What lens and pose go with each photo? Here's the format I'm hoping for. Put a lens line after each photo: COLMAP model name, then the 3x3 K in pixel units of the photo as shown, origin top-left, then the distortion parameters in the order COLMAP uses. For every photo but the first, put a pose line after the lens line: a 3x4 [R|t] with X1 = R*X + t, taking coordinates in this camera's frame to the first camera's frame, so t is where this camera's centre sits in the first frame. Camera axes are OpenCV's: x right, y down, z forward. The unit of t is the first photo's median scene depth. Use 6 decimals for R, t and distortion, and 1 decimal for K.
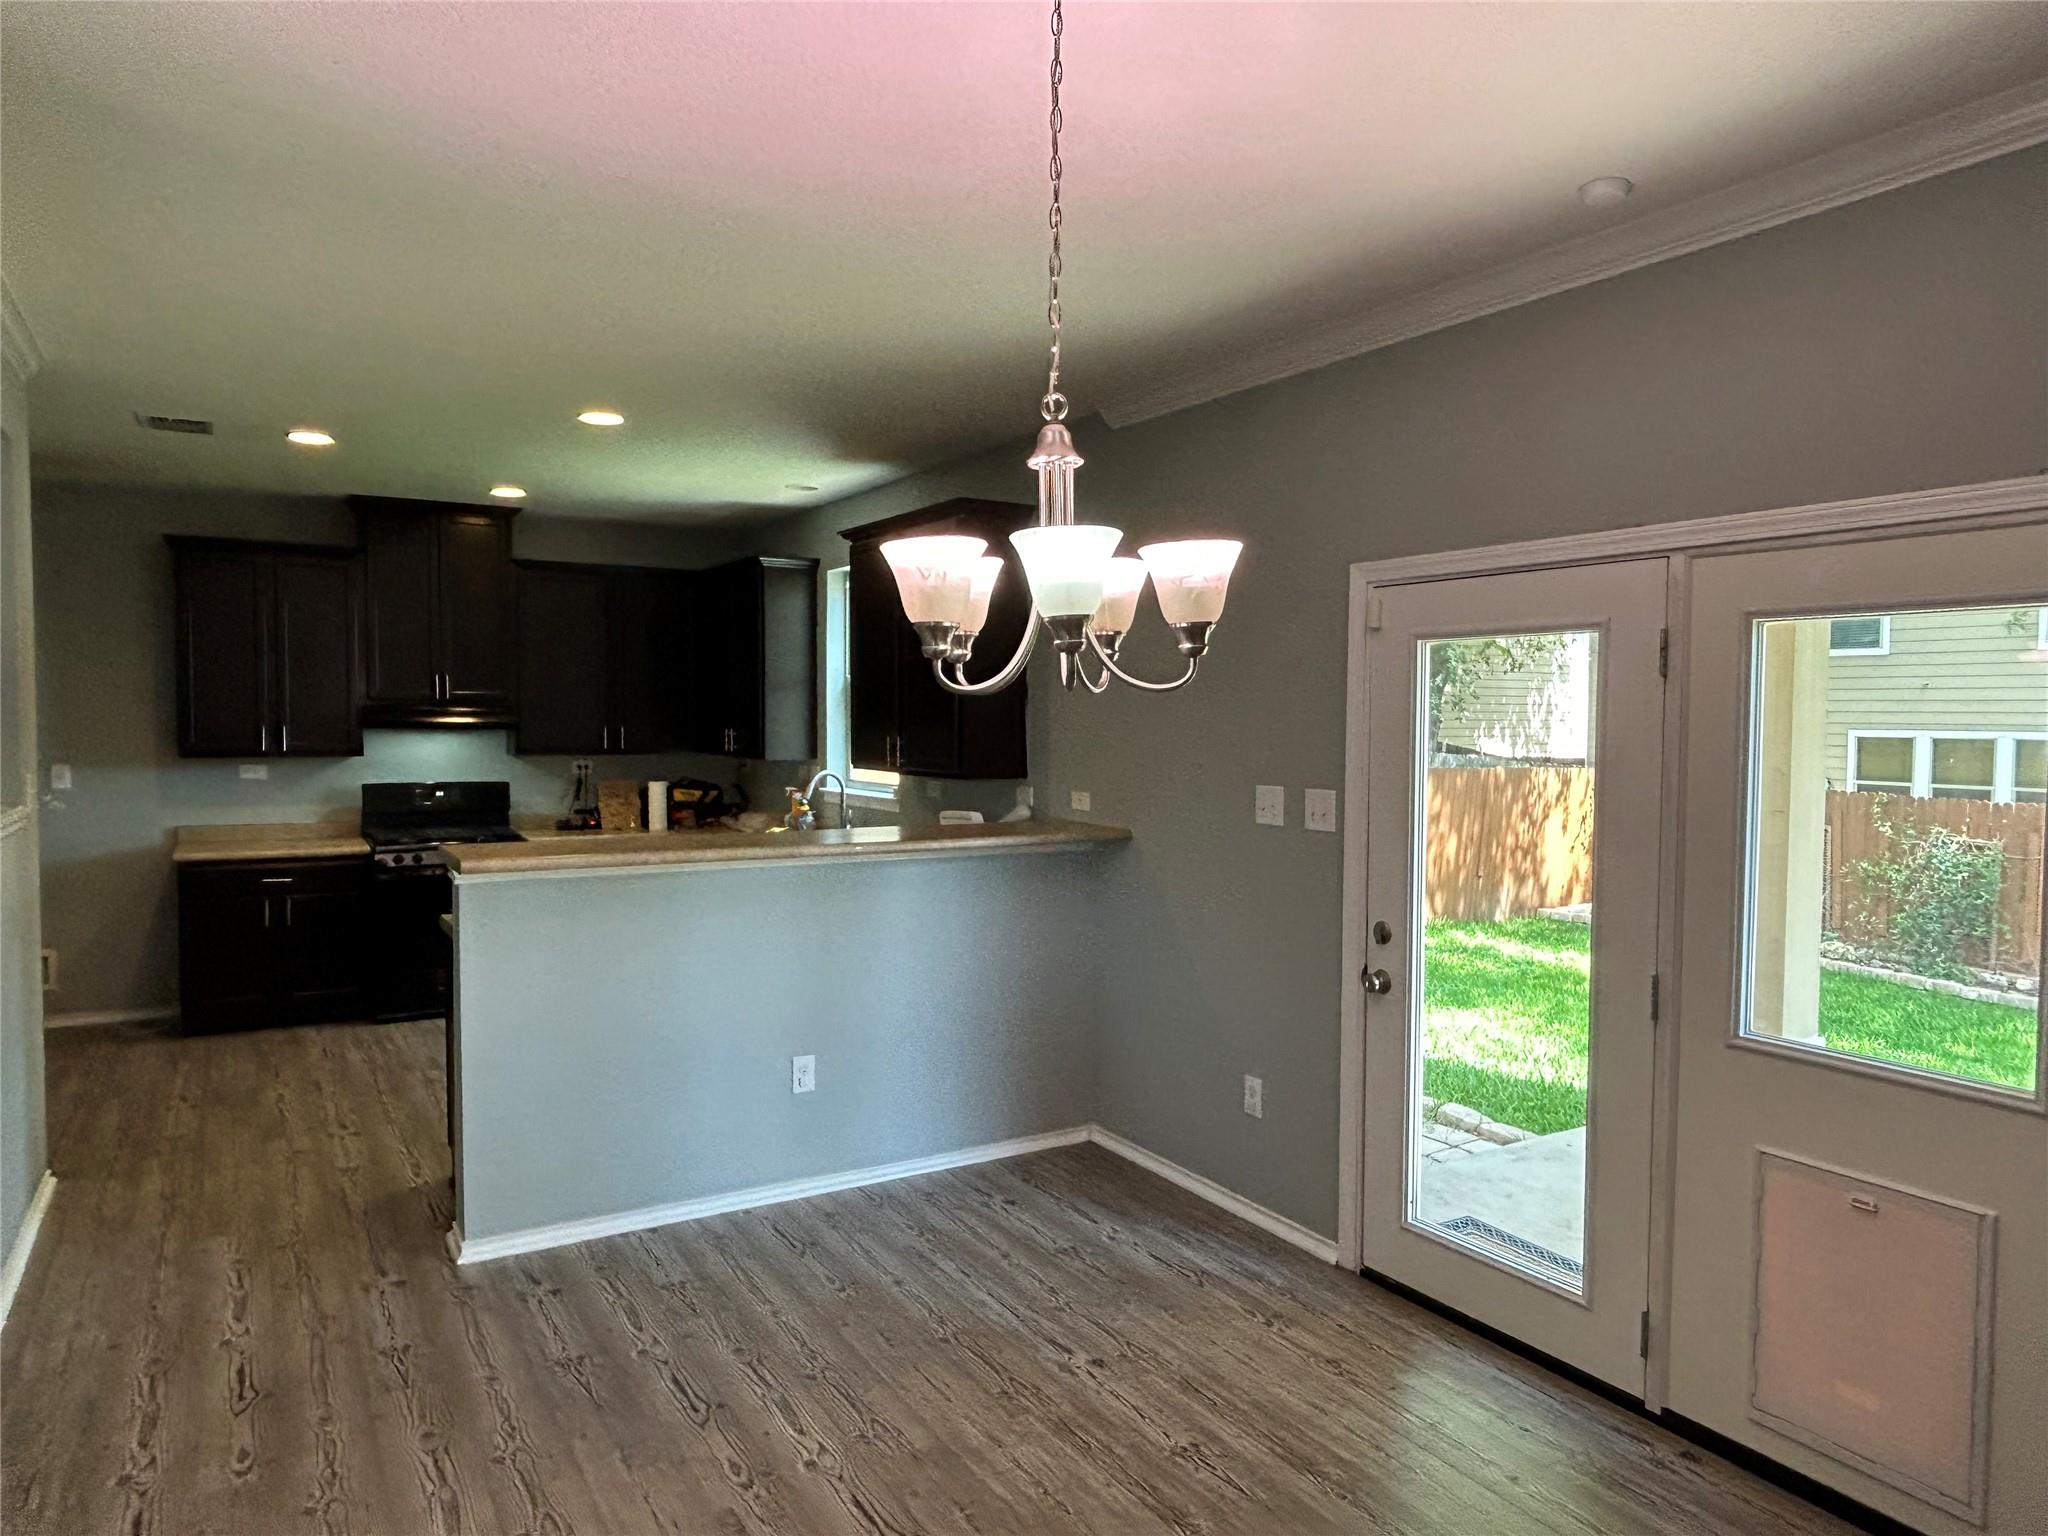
lens RADIAL K [[1308.0, 0, 1023.6], [0, 1308.0, 774.4], [0, 0, 1]] dist [0.002381, -0.004081]
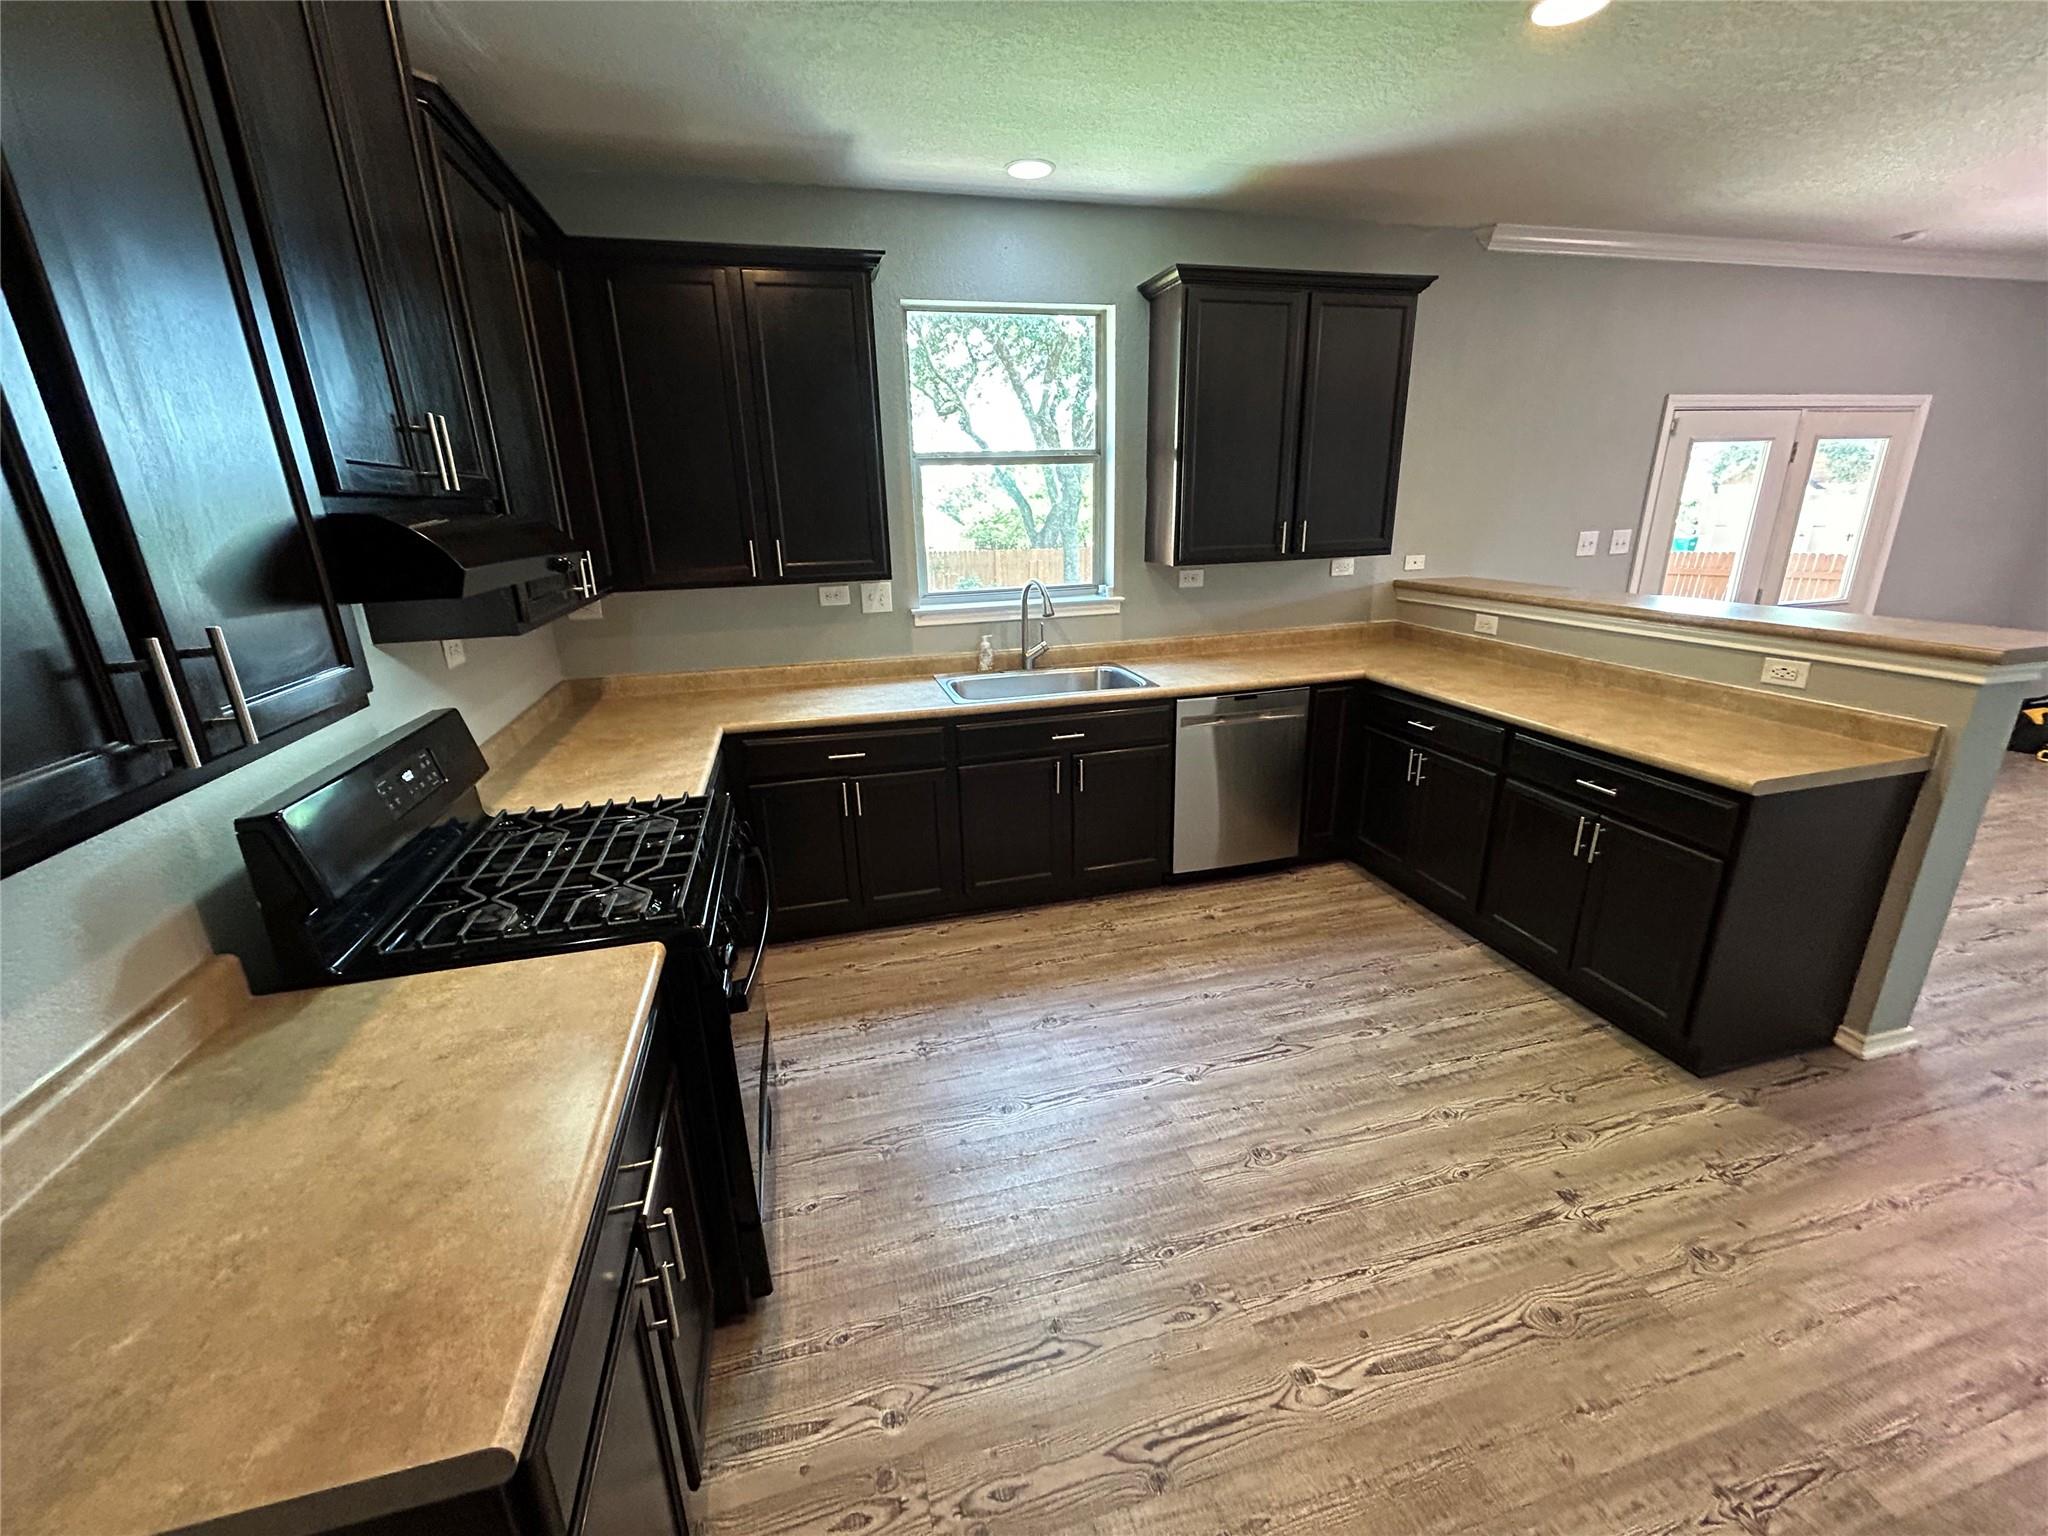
lens RADIAL K [[827.1, 0, 1024.1], [0, 827.1, 766.4], [0, 0, 1]] dist [-0.003054, 0.002292]
pose [[0.278742, -0.307816, 0.909699, -0.714530], [0.073893, 0.951308, 0.299254, -0.049936], [-0.957519, -0.016195, 0.287915, 0.923994]]
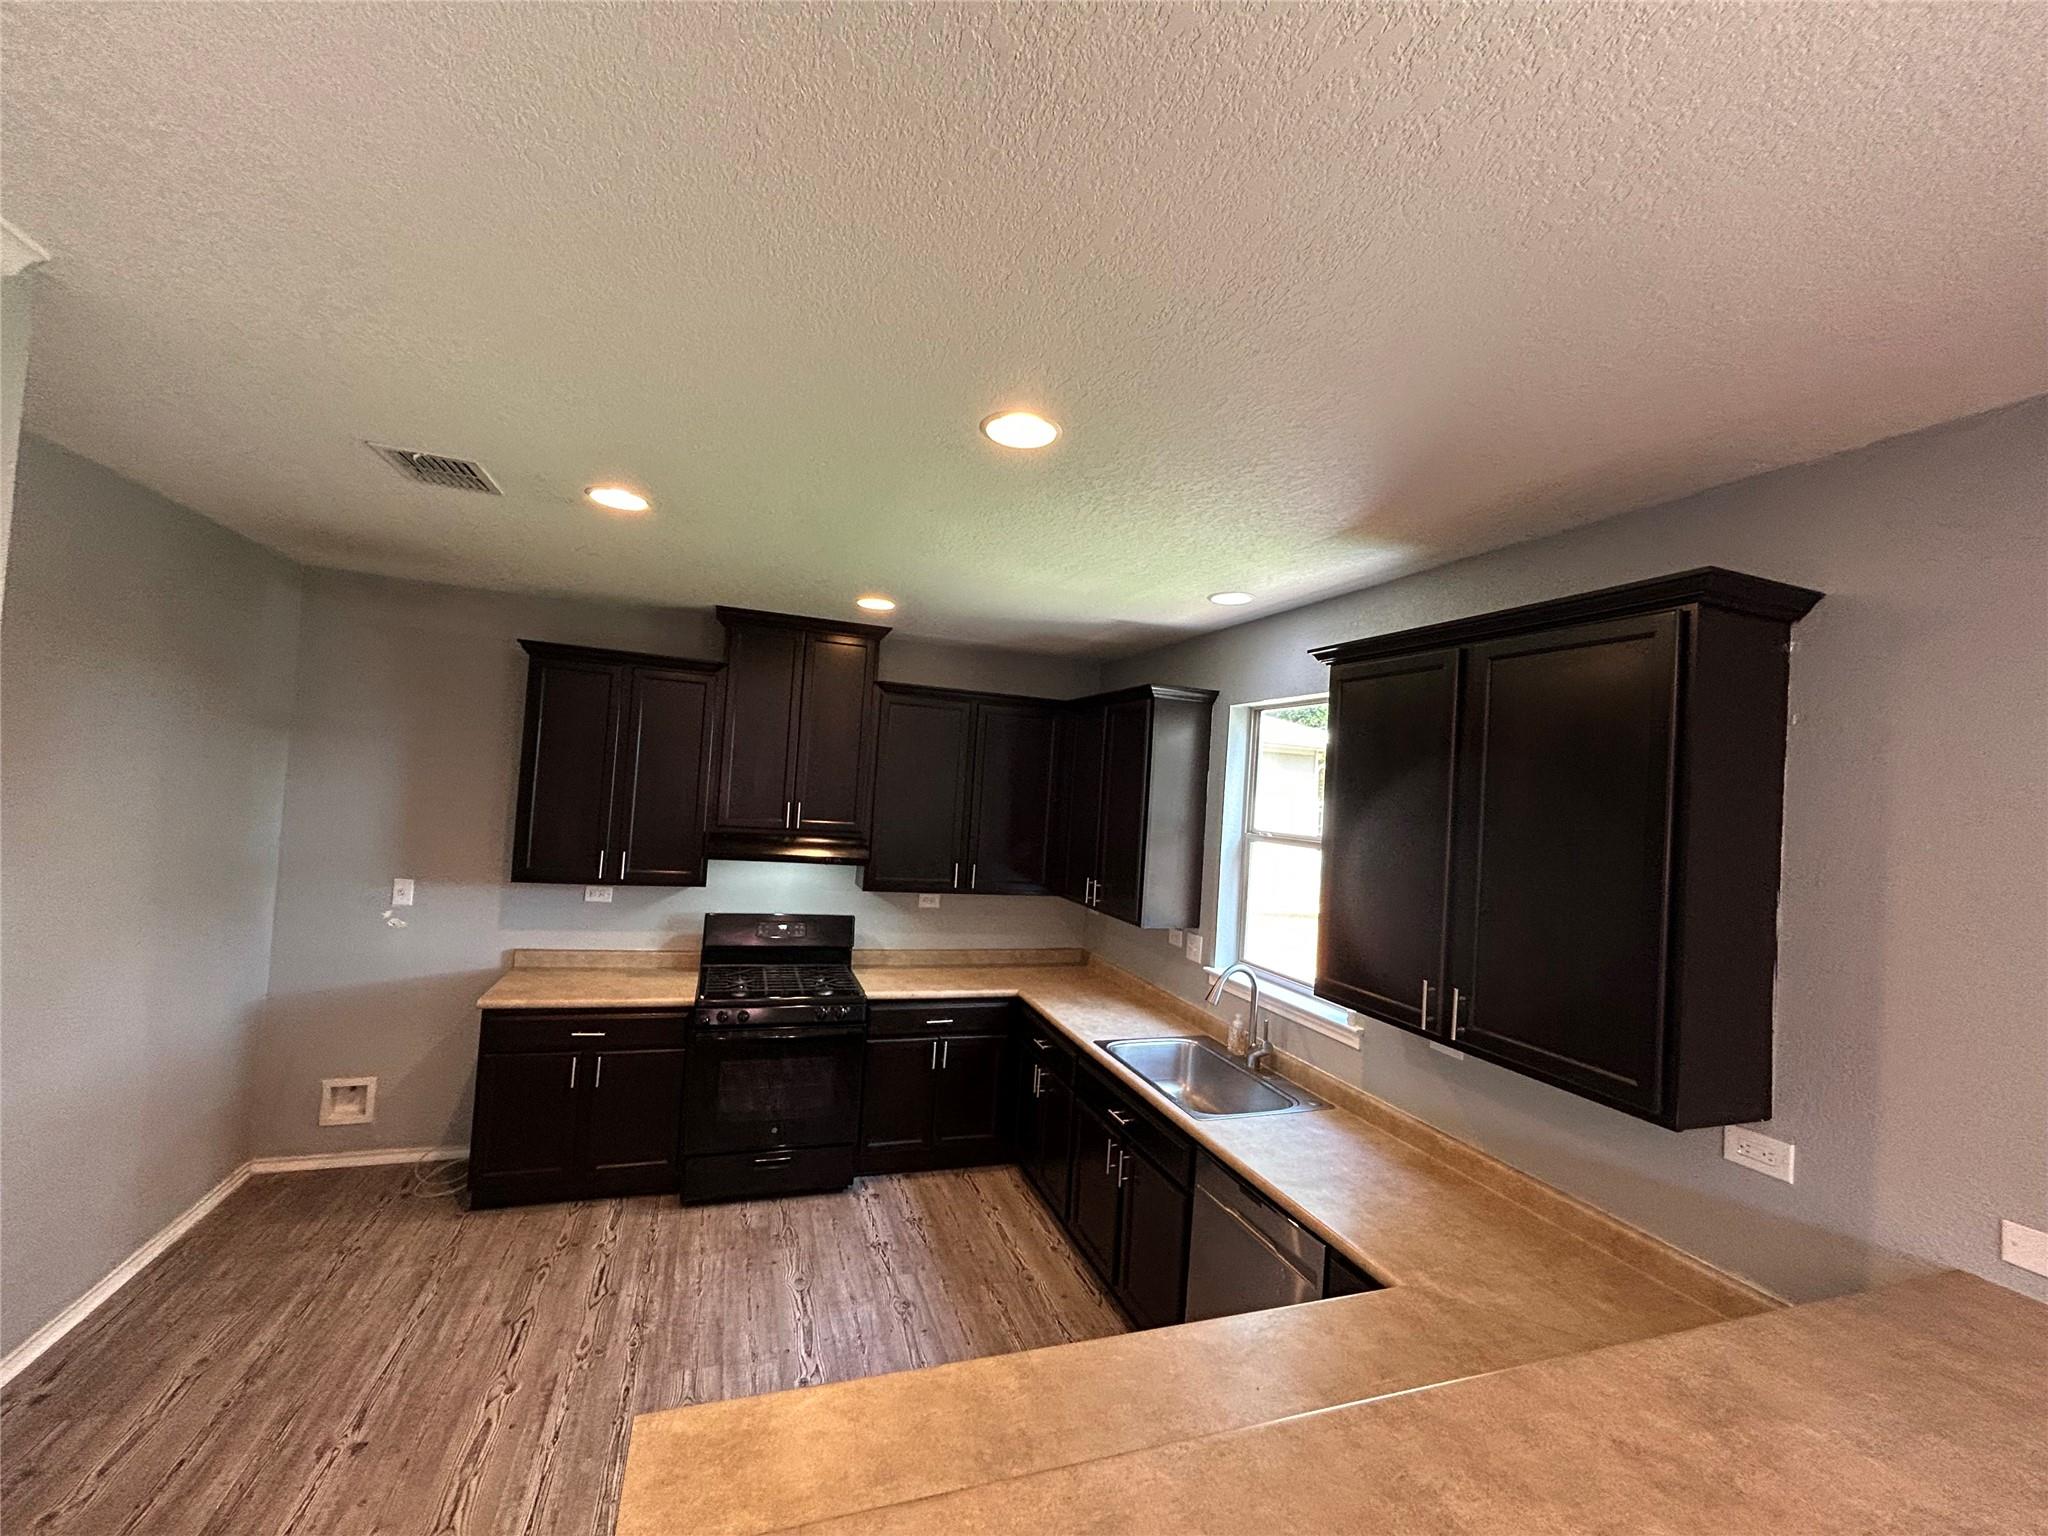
lens RADIAL K [[827.1, 0, 1022.2], [0, 827.1, 768.1], [0, 0, 1]] dist [-0.003054, 0.002292]
pose [[0.977108, 0.052543, -0.206152, -0.195178], [-0.069178, 0.994831, -0.074331, -0.078126], [0.201181, 0.086890, 0.975693, 0.533993]]
